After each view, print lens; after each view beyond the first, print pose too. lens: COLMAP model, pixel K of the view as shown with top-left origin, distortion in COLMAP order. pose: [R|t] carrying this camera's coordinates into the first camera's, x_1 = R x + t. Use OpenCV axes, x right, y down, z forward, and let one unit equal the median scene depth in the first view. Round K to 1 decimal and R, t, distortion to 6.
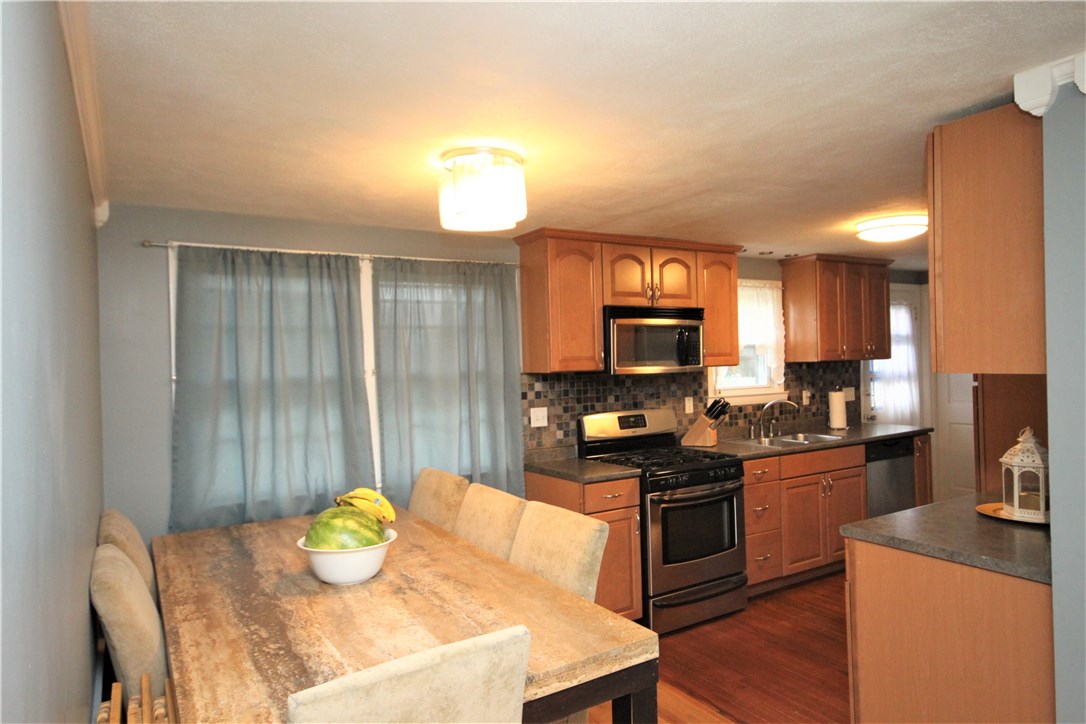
lens RADIAL K [[669.9, 0, 541.9], [0, 669.9, 358.3], [0, 0, 1]] dist [-0.000819, -0.000769]
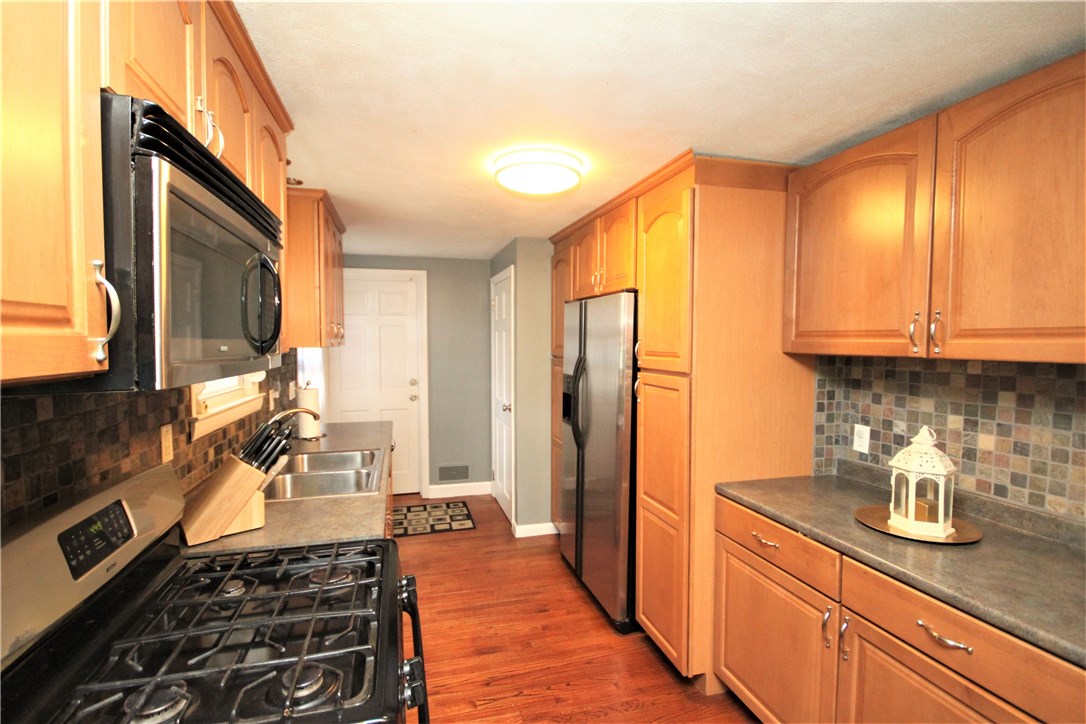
lens RADIAL K [[498.2, 0, 540.8], [0, 498.2, 369.3], [0, 0, 1]] dist [-0.017443, -0.001807]
pose [[0.281541, -0.026132, 0.959193, -0.020359], [-0.015471, 0.999376, 0.031767, 0.007606], [-0.959425, -0.023784, 0.280961, 0.705310]]
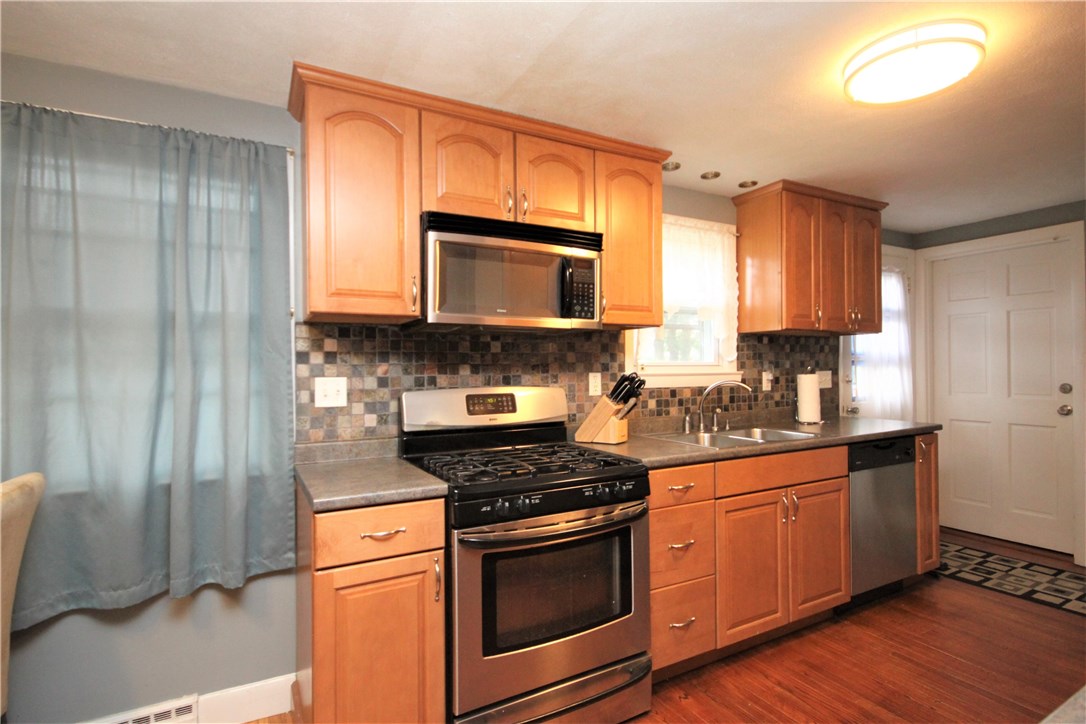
lens RADIAL K [[536.4, 0, 538.9], [0, 536.4, 362.5], [0, 0, 1]] dist [-0.003609, -0.005305]
pose [[0.998410, 0.017954, -0.053442, 0.198707], [-0.018051, 0.999836, -0.001326, 0.050590], [0.053410, 0.002289, 0.998570, 0.446918]]
